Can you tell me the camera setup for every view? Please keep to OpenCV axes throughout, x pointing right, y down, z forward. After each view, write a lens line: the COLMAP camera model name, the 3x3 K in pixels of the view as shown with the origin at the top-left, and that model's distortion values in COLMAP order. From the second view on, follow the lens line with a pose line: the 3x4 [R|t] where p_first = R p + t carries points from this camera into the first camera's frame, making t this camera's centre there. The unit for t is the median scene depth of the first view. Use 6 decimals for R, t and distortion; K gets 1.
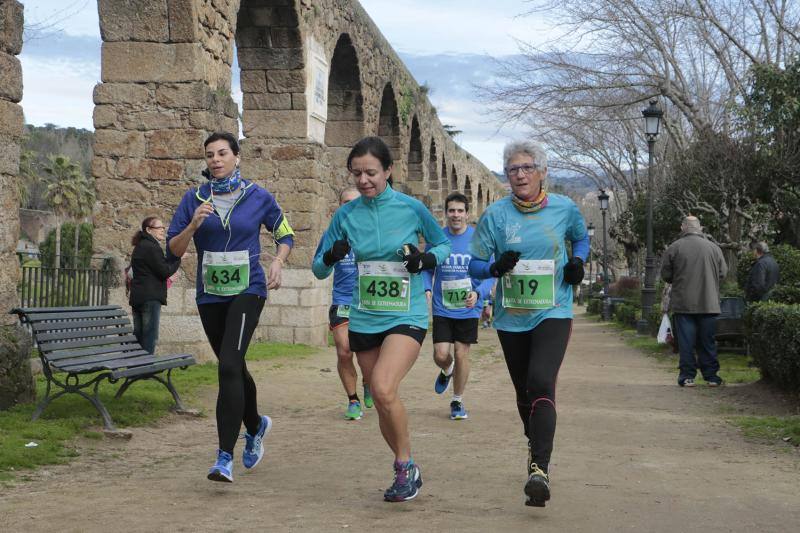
lens RADIAL K [[1499.1, 0, 395.2], [0, 1499.1, 214.8], [0, 0, 1]] dist [0.128789, 0.255600]
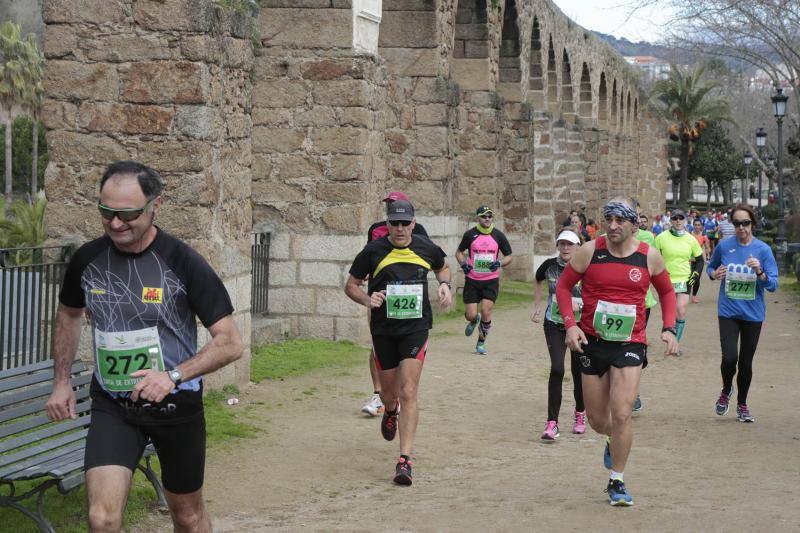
lens RADIAL K [[2095.1, 0, 433.5], [0, 2095.1, 233.3], [0, 0, 1]] dist [0.286827, 0.399969]
pose [[0.999675, 0.004160, -0.025154, 0.003821], [-0.002217, 0.997047, 0.076765, -0.039225], [0.025399, -0.076684, 0.996732, 0.015462]]
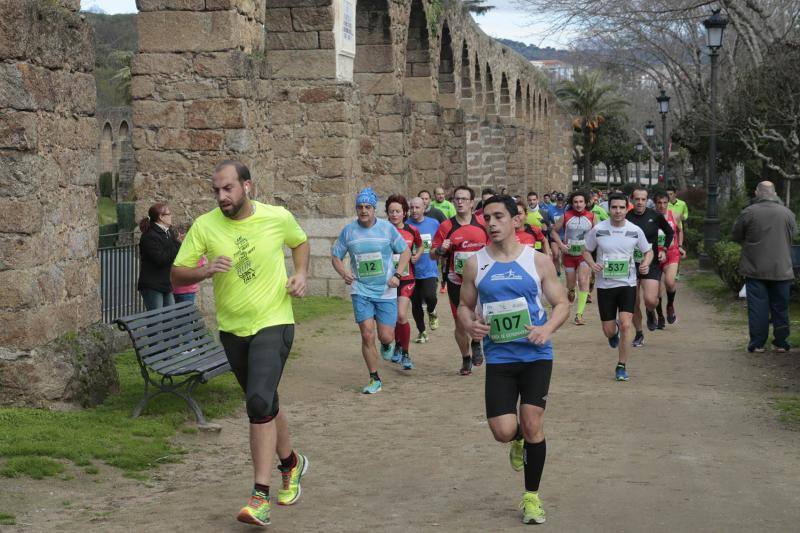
lens RADIAL K [[1882.7, 0, 303.6], [0, 1882.7, 219.2], [0, 0, 1]] dist [0.205994, 0.828808]
pose [[0.998178, -0.022445, -0.056016, -0.014442], [0.026826, 0.996536, 0.078717, -0.055069], [0.054055, -0.080076, 0.995322, -0.177823]]
